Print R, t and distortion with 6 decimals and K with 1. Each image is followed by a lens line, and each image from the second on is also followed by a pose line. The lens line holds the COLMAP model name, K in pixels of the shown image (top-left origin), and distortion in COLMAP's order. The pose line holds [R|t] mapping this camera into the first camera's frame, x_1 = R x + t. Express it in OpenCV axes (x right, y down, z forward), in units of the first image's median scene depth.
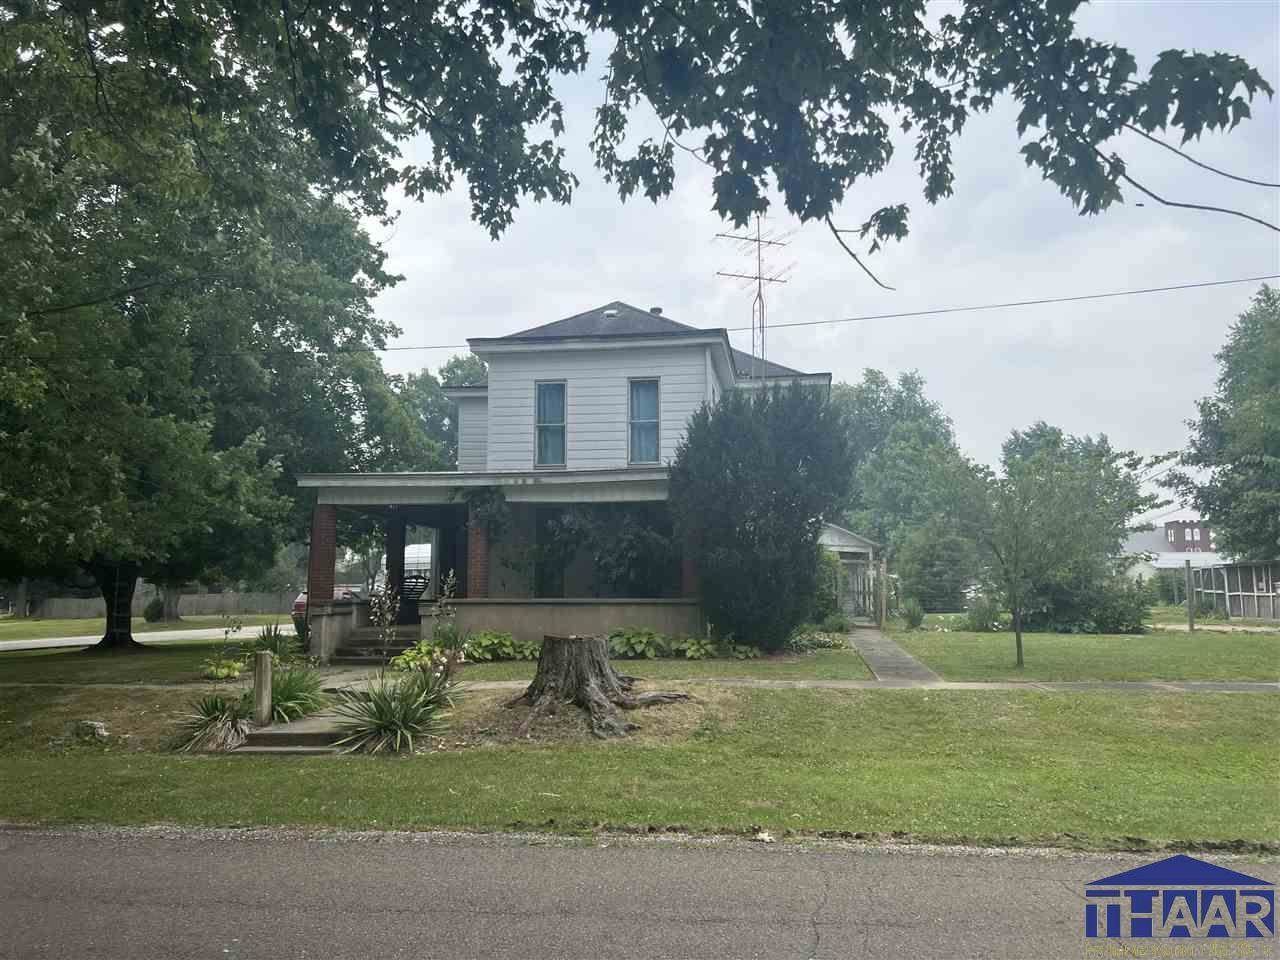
lens RADIAL K [[959.5, 0, 644.7], [0, 959.5, 483.8], [0, 0, 1]] dist [0.011183, -0.000822]
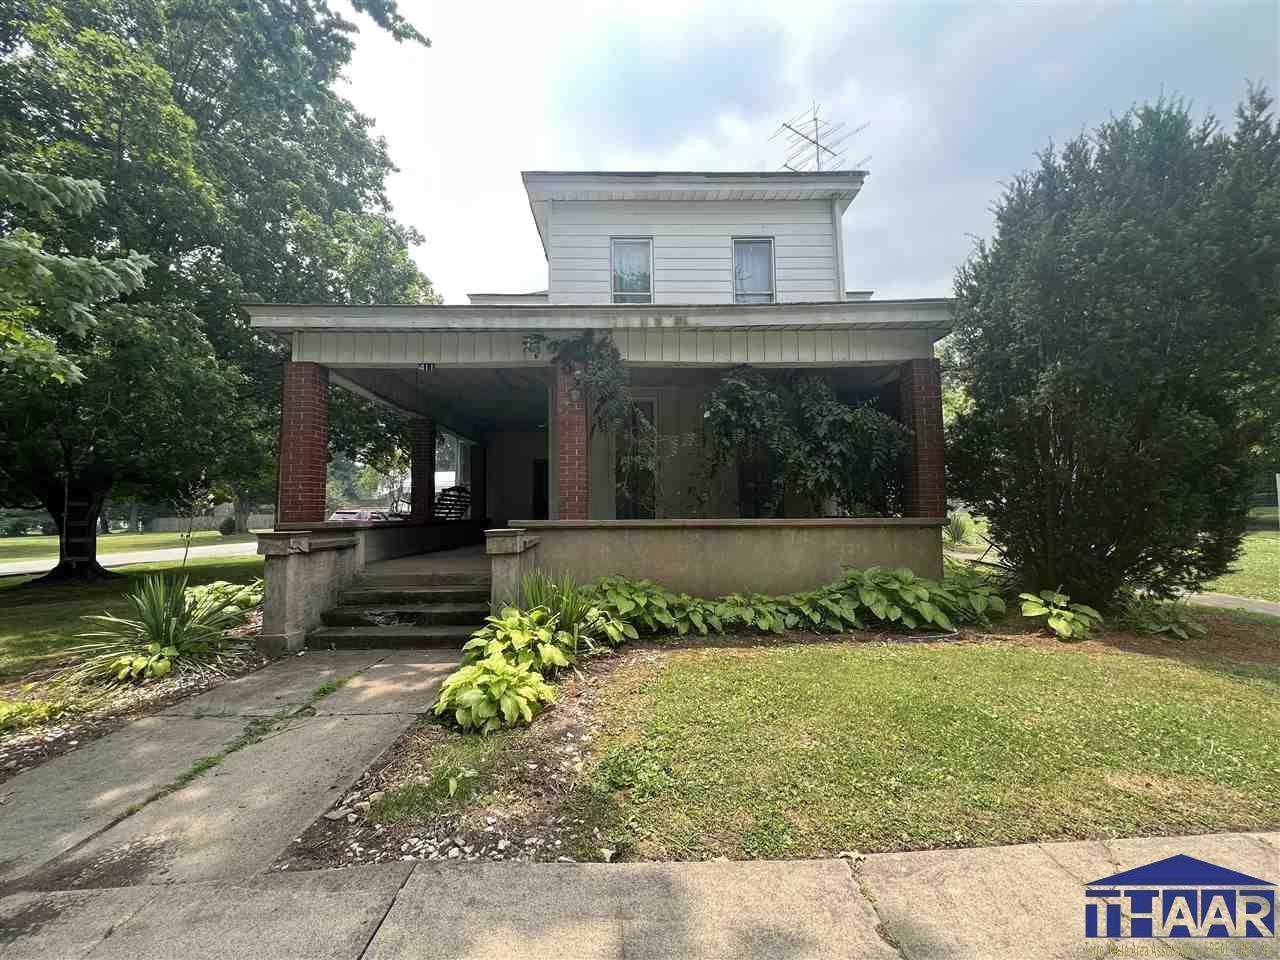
lens RADIAL K [[520.7, 0, 629.3], [0, 520.7, 479.3], [0, 0, 1]] dist [-0.003020, -0.000030]
pose [[0.989580, 0.002642, 0.143960, -0.187134], [-0.009926, 0.998705, 0.049905, 0.077505], [-0.143641, -0.050814, 0.988324, 0.671532]]
